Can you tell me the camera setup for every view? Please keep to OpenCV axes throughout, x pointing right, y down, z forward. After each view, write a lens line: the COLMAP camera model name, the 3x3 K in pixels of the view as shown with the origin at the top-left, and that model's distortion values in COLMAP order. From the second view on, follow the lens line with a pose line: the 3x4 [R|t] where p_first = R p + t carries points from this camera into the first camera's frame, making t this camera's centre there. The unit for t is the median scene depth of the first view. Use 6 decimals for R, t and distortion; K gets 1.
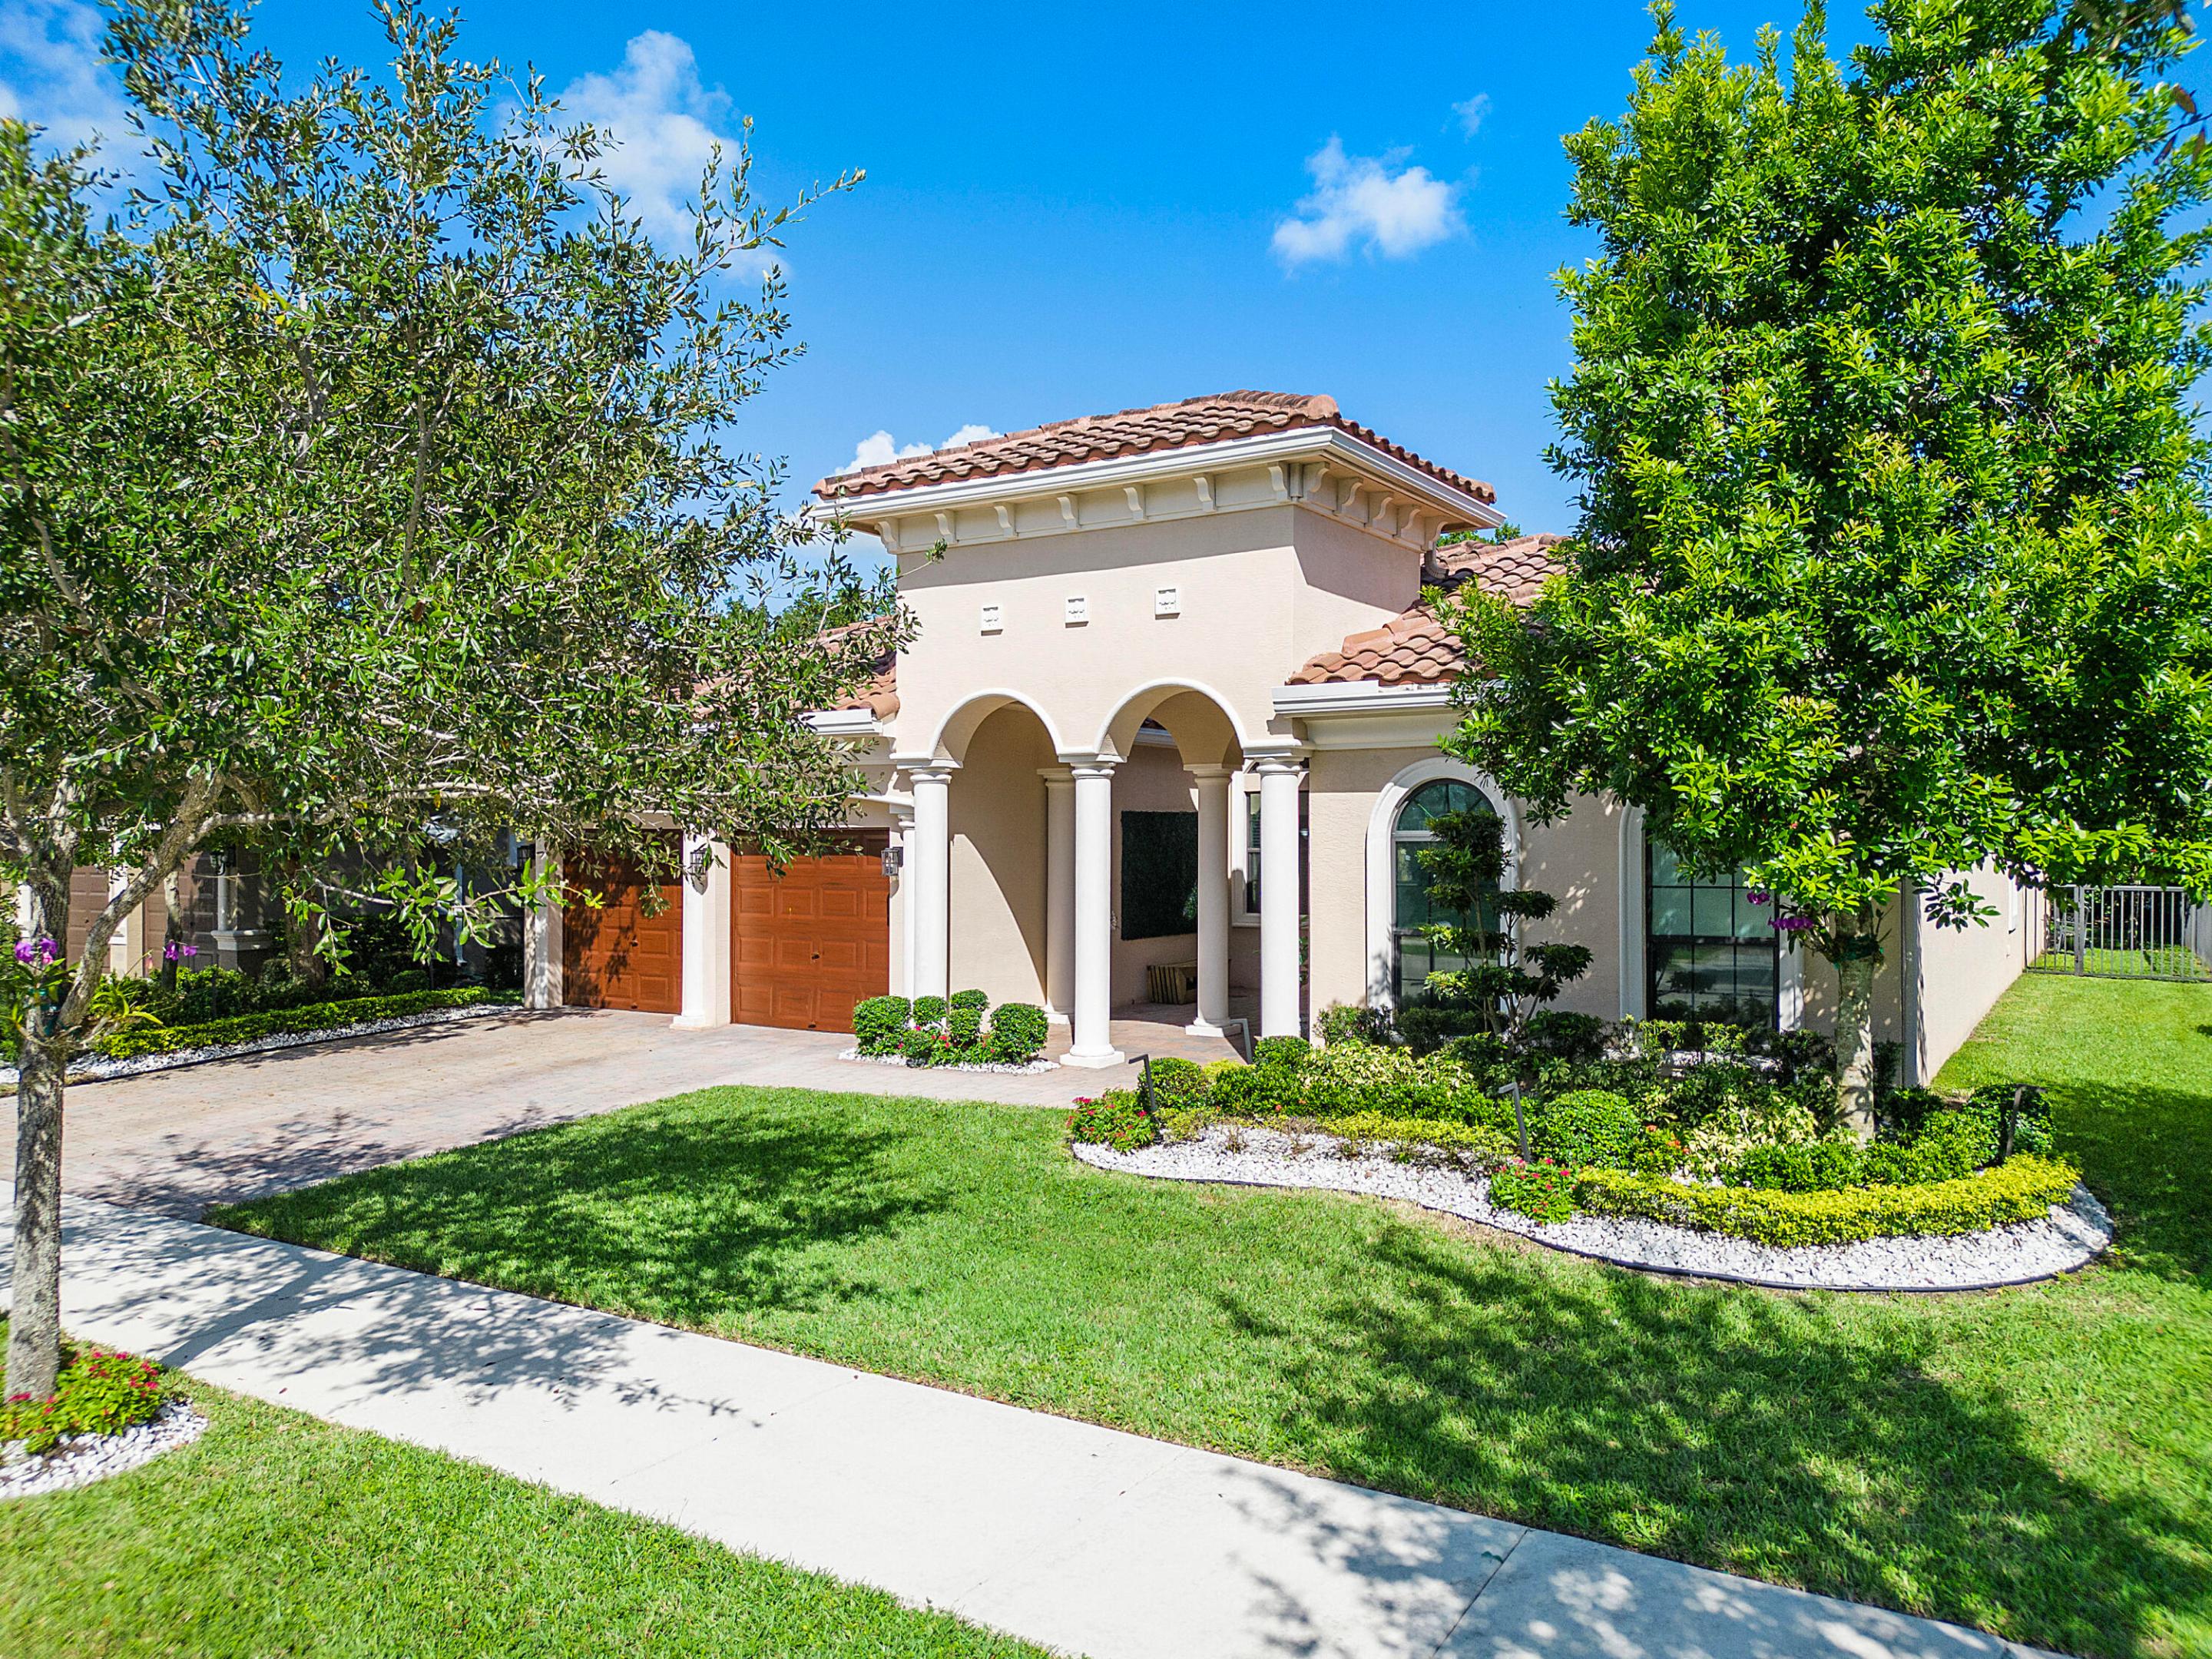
lens RADIAL K [[1564.9, 0, 1133.0], [0, 1564.9, 828.0], [0, 0, 1]] dist [0.034849, -0.001366]
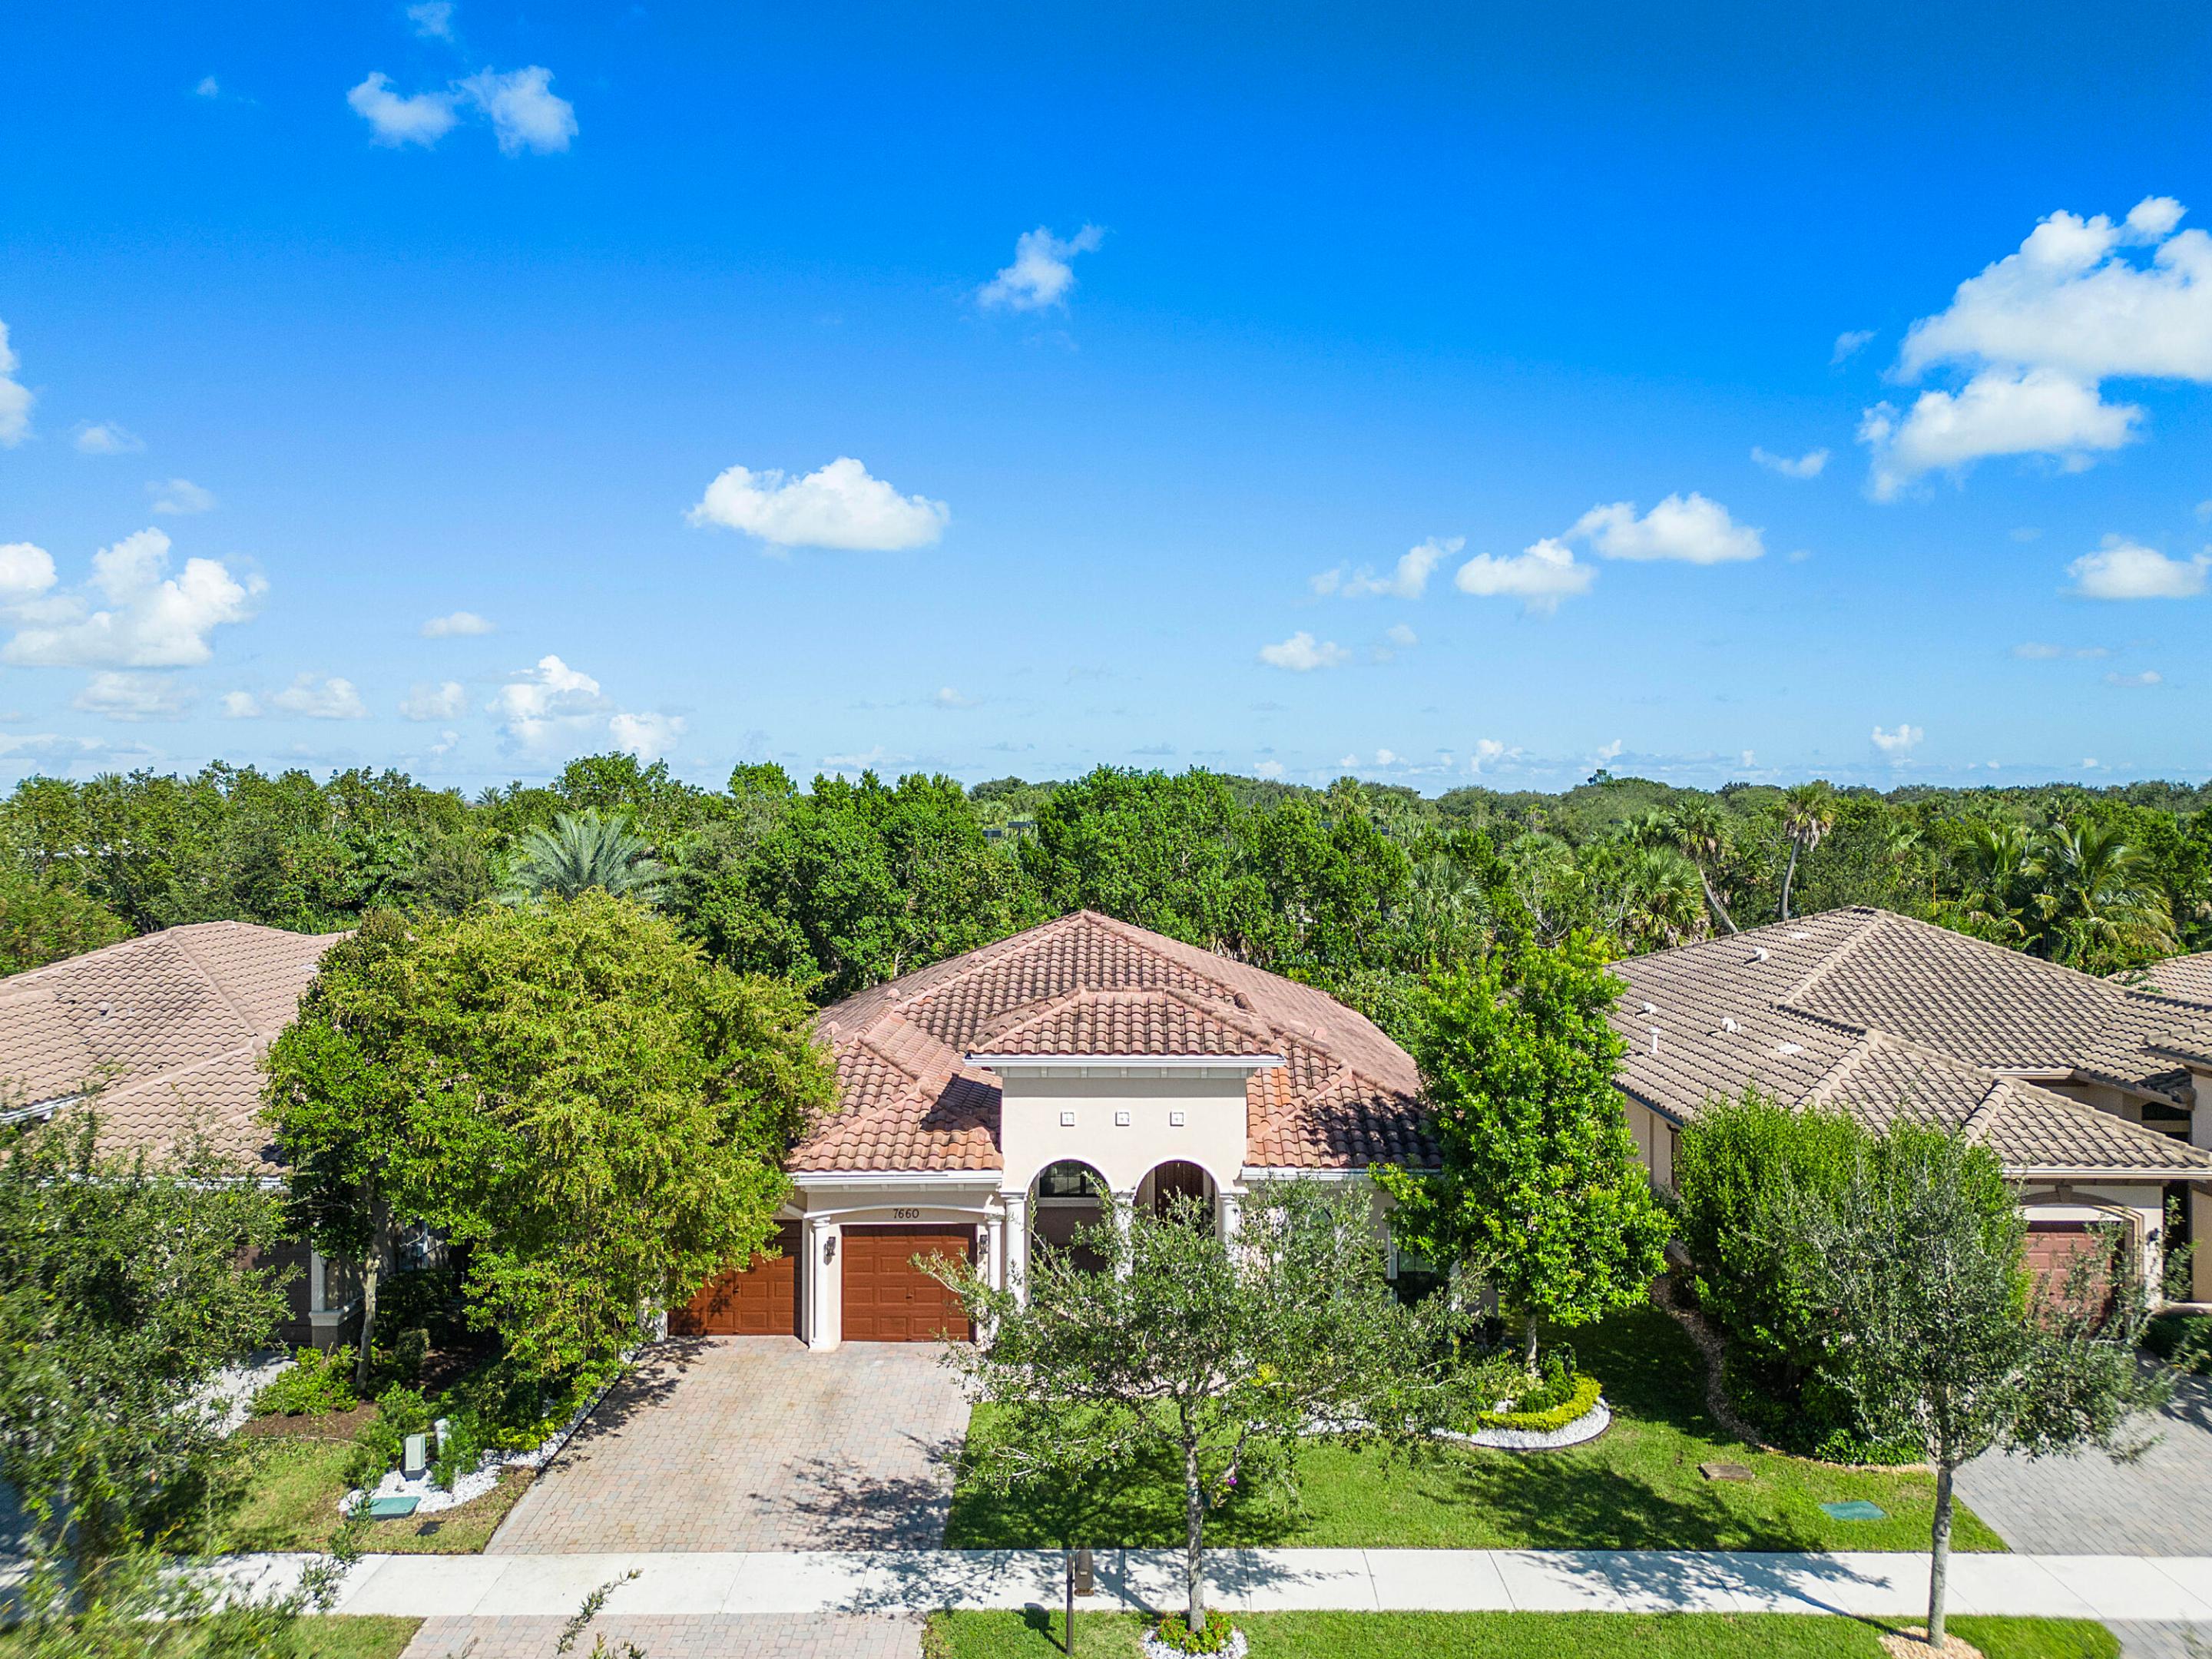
lens RADIAL K [[1544.7, 0, 1106.0], [0, 1544.7, 829.5], [0, 0, 1]] dist [0.042278, -0.003515]
pose [[0.846904, -0.004529, 0.531727, -1.219043], [-0.006697, 0.999794, 0.019182, -0.608471], [-0.531704, -0.019806, 0.846698, -0.693481]]
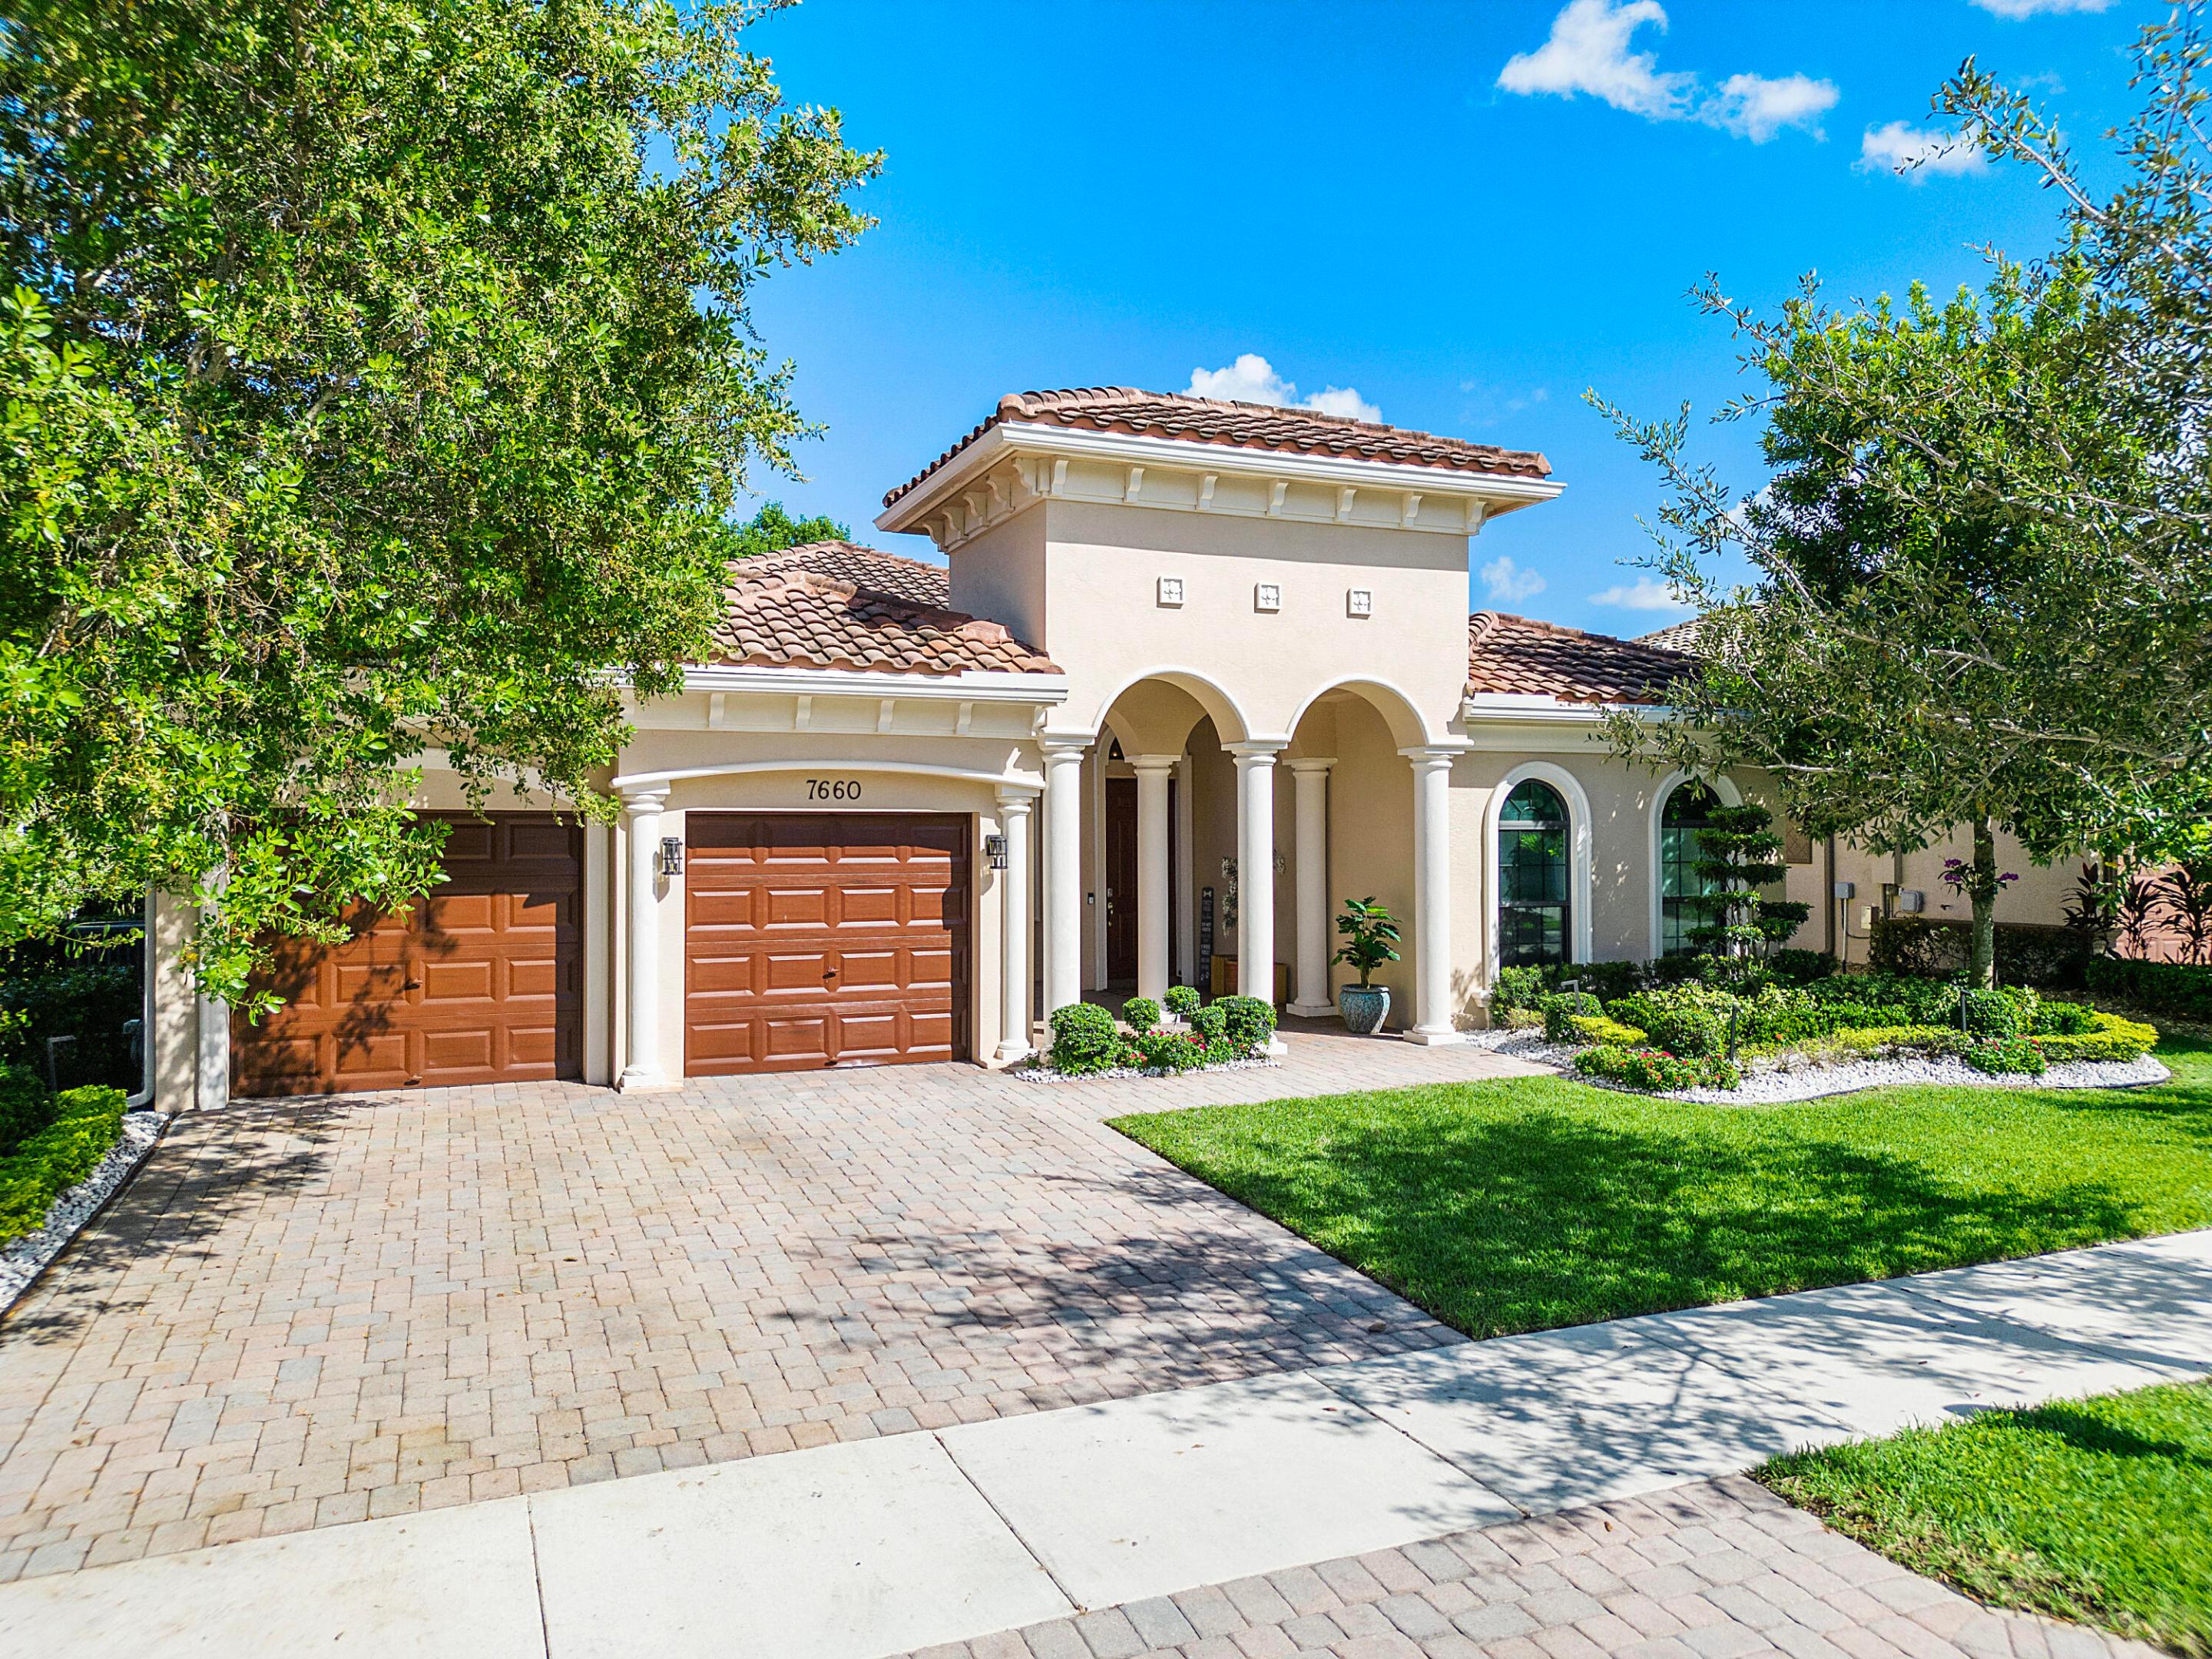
lens RADIAL K [[1544.7, 0, 1106.0], [0, 1544.7, 829.5], [0, 0, 1]] dist [0.042278, -0.003515]
pose [[0.563777, 0.006913, 0.825898, -1.025277], [-0.001625, 0.999972, -0.007260, 0.018633], [-0.825925, 0.002751, 0.563773, 0.601540]]
